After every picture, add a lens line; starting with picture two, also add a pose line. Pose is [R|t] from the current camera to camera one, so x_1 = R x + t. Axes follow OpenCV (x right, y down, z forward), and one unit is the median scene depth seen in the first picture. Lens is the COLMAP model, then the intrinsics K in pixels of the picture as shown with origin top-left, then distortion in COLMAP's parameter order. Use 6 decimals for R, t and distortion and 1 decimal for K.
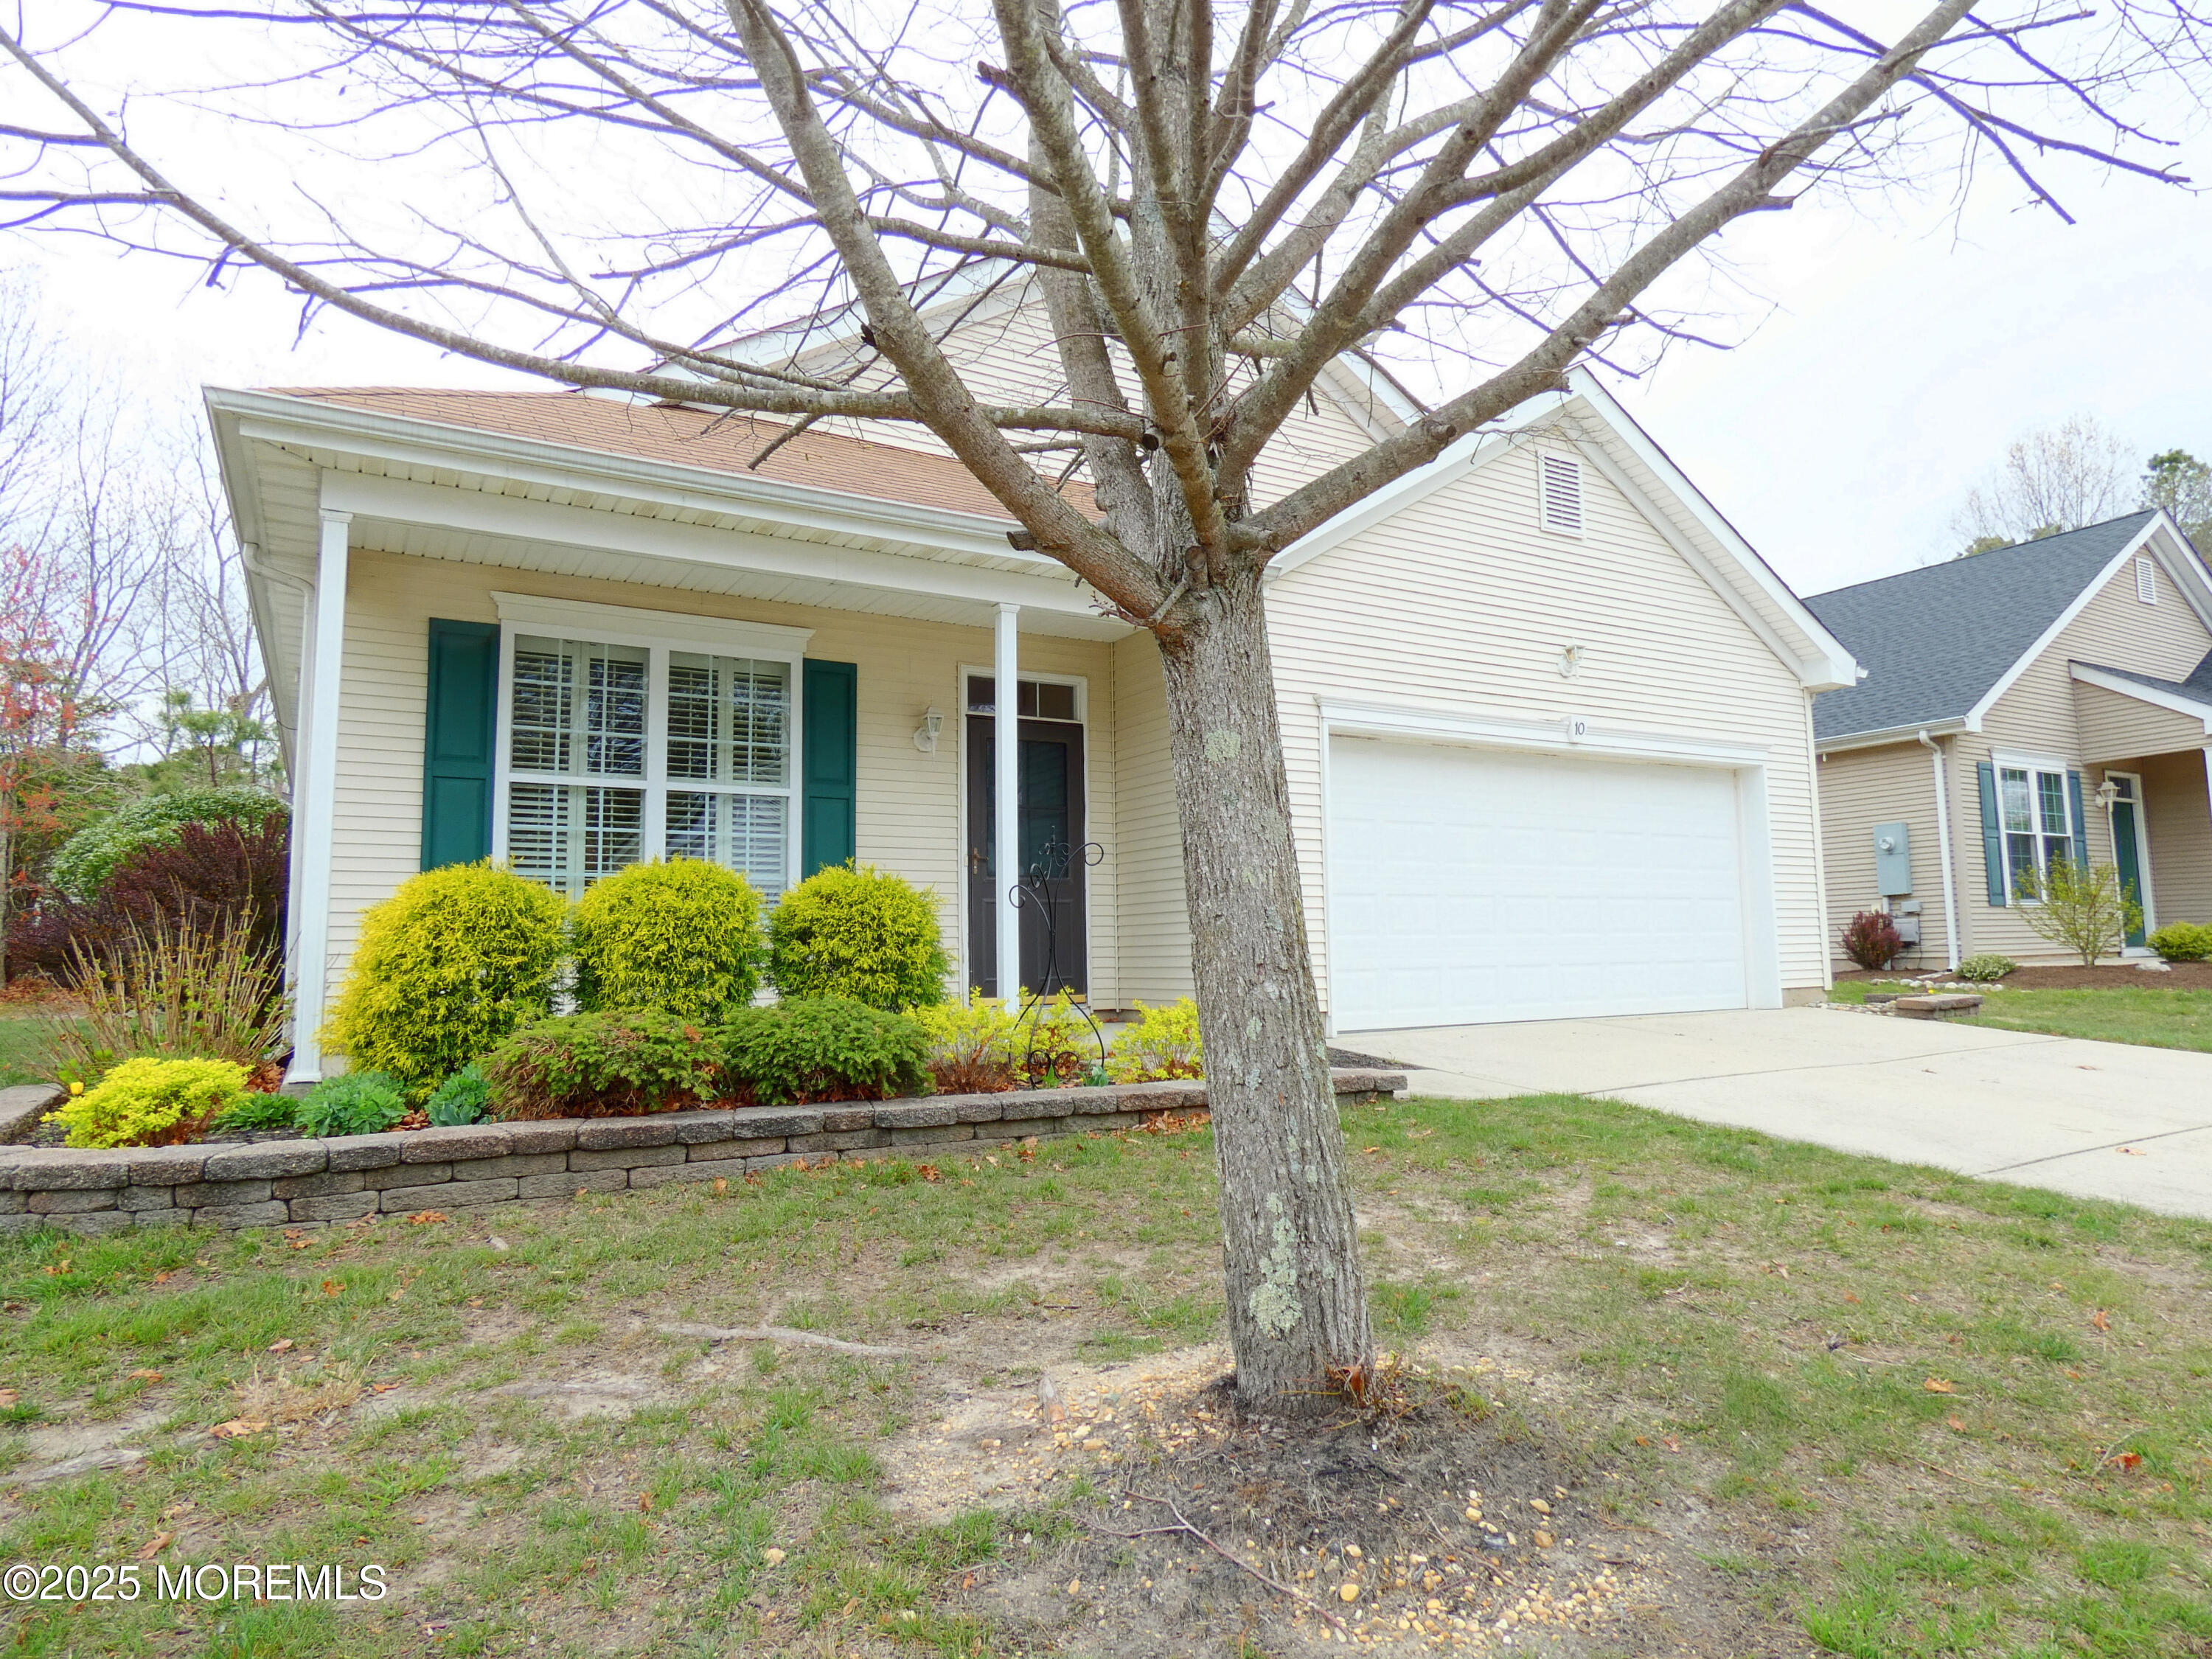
lens RADIAL K [[1332.6, 0, 1110.6], [0, 1332.6, 825.2], [0, 0, 1]] dist [-0.015907, 0.010798]
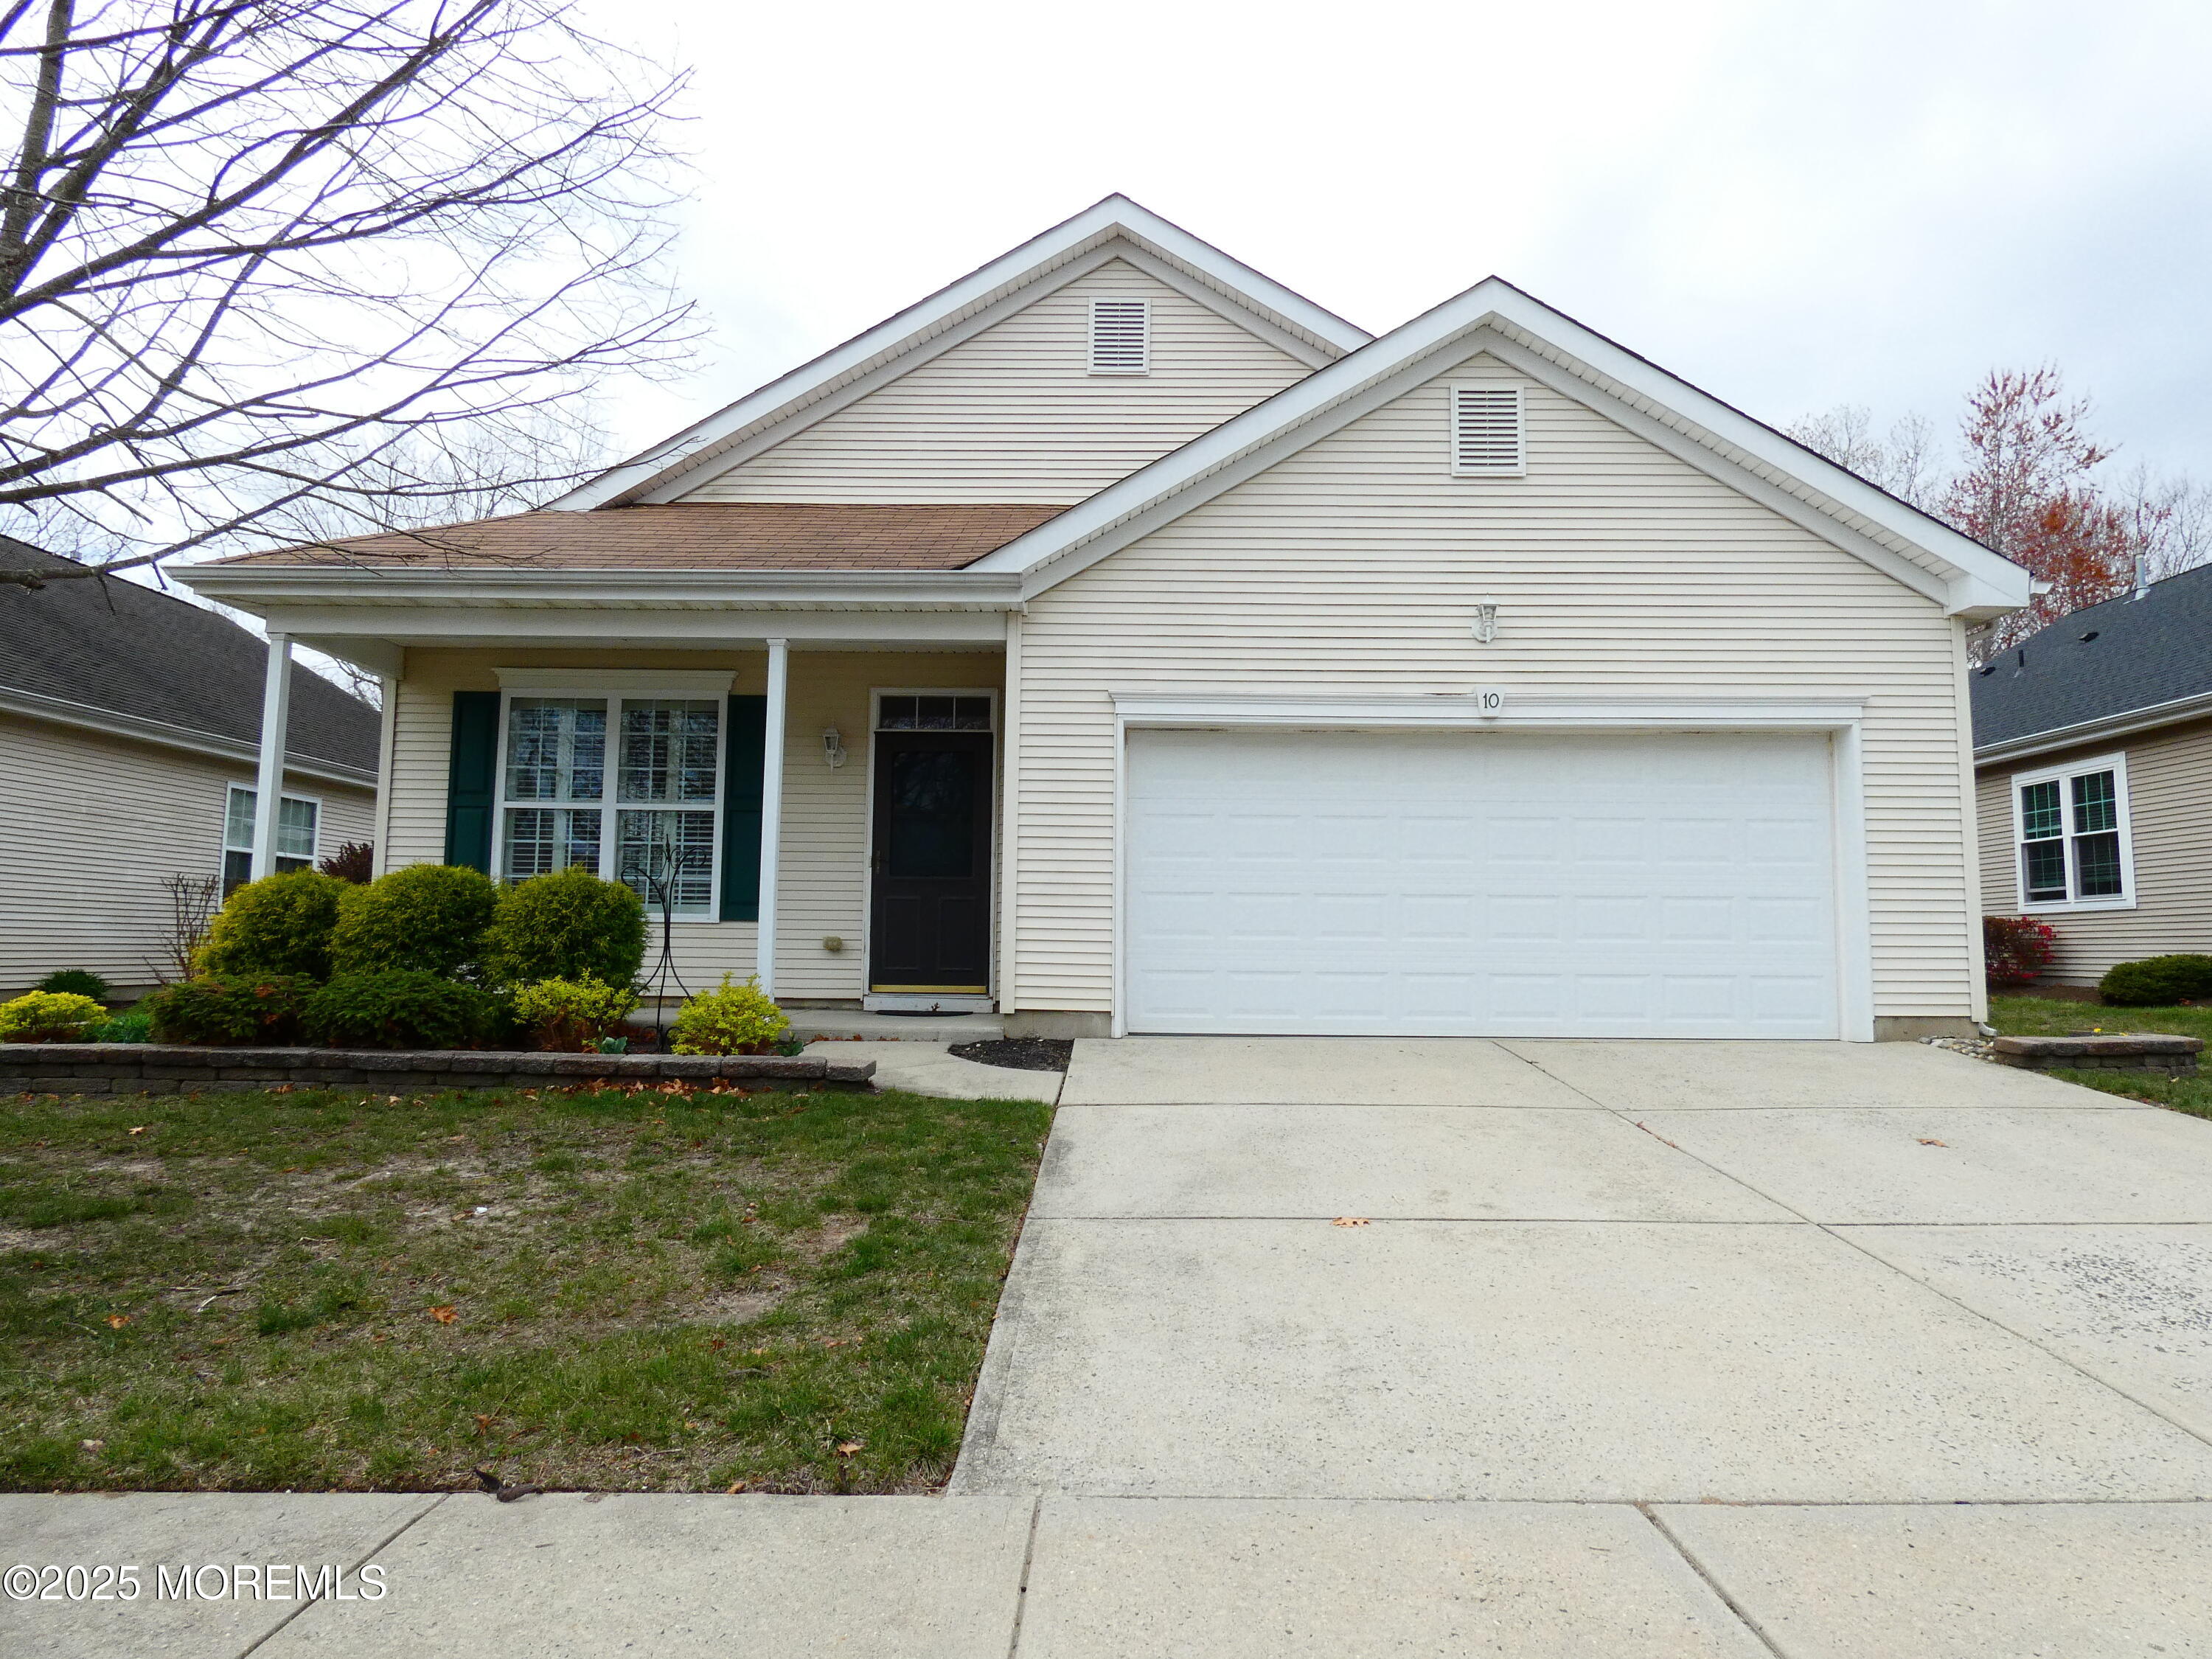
lens RADIAL K [[1332.6, 0, 1111.6], [0, 1332.6, 826.1], [0, 0, 1]] dist [-0.015907, 0.010798]
pose [[0.850490, -0.024402, -0.525424, 0.739193], [0.026810, 0.999636, -0.003027, 0.005774], [0.525307, -0.011512, 0.850835, 0.171145]]
